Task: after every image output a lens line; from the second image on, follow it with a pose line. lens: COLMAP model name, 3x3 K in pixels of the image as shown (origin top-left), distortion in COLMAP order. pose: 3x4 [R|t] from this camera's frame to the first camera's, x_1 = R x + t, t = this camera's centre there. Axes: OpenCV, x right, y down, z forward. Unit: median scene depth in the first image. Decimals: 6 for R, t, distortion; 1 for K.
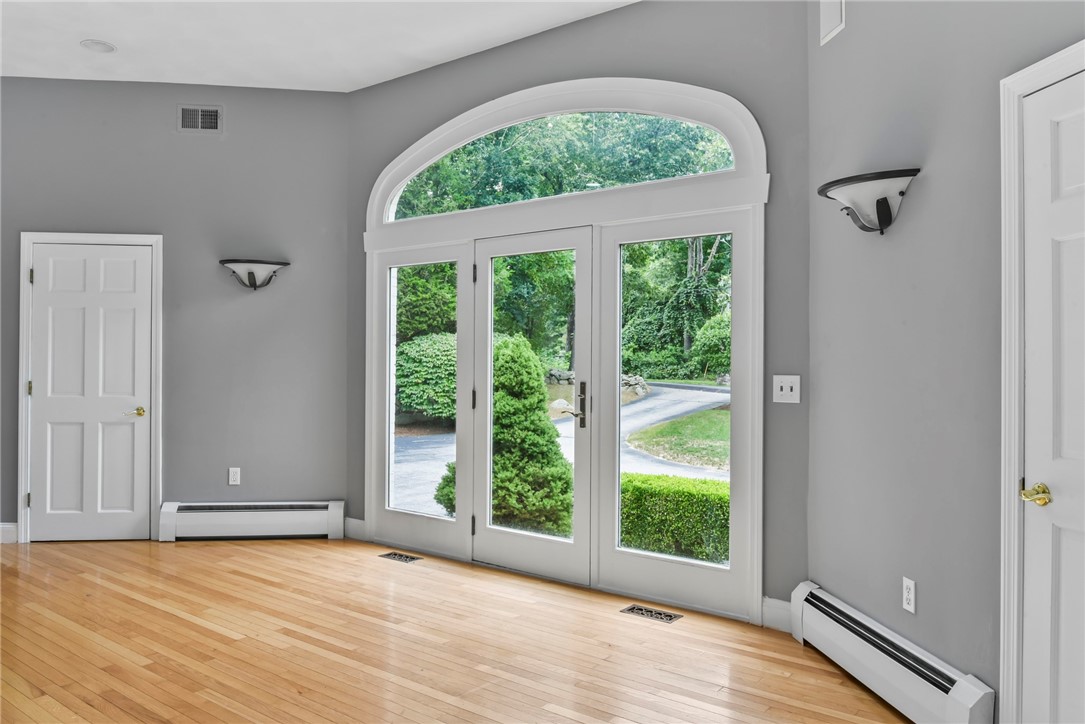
lens RADIAL K [[808.2, 0, 542.1], [0, 808.2, 360.5], [0, 0, 1]] dist [-0.000335, -0.000169]
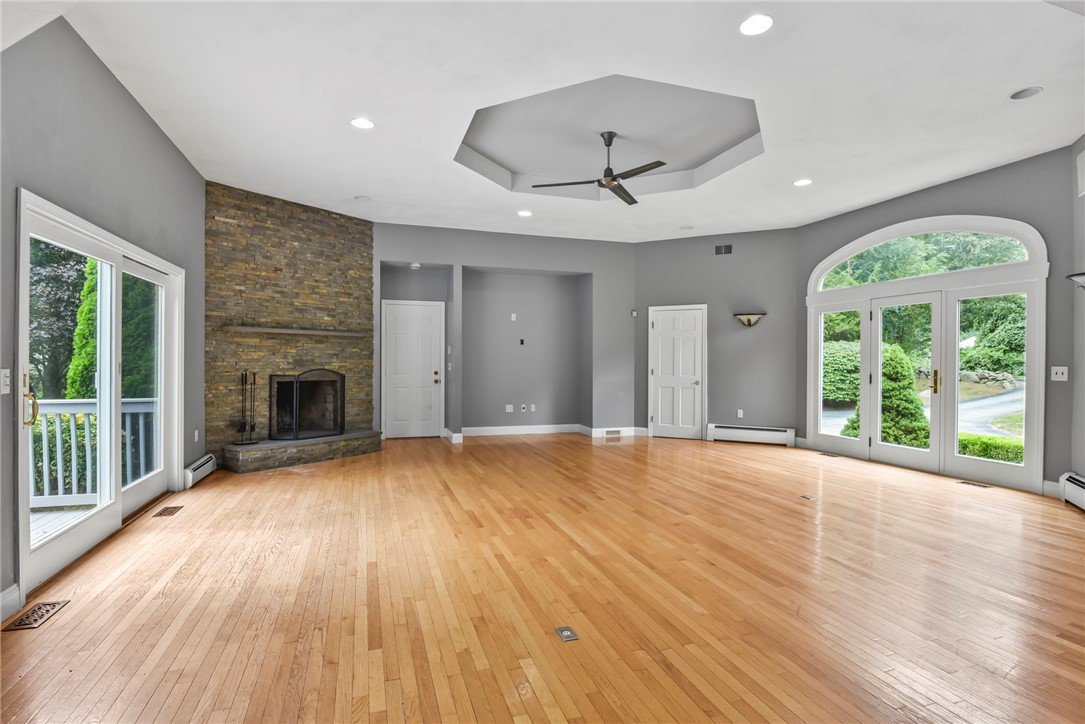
lens RADIAL K [[548.1, 0, 535.5], [0, 548.1, 365.9], [0, 0, 1]] dist [-0.015311, -0.006046]
pose [[0.822208, 0.002754, -0.569180, 0.000780], [0.002474, 0.999962, 0.008412, 0.001586], [0.569181, -0.008324, 0.822170, -0.505707]]
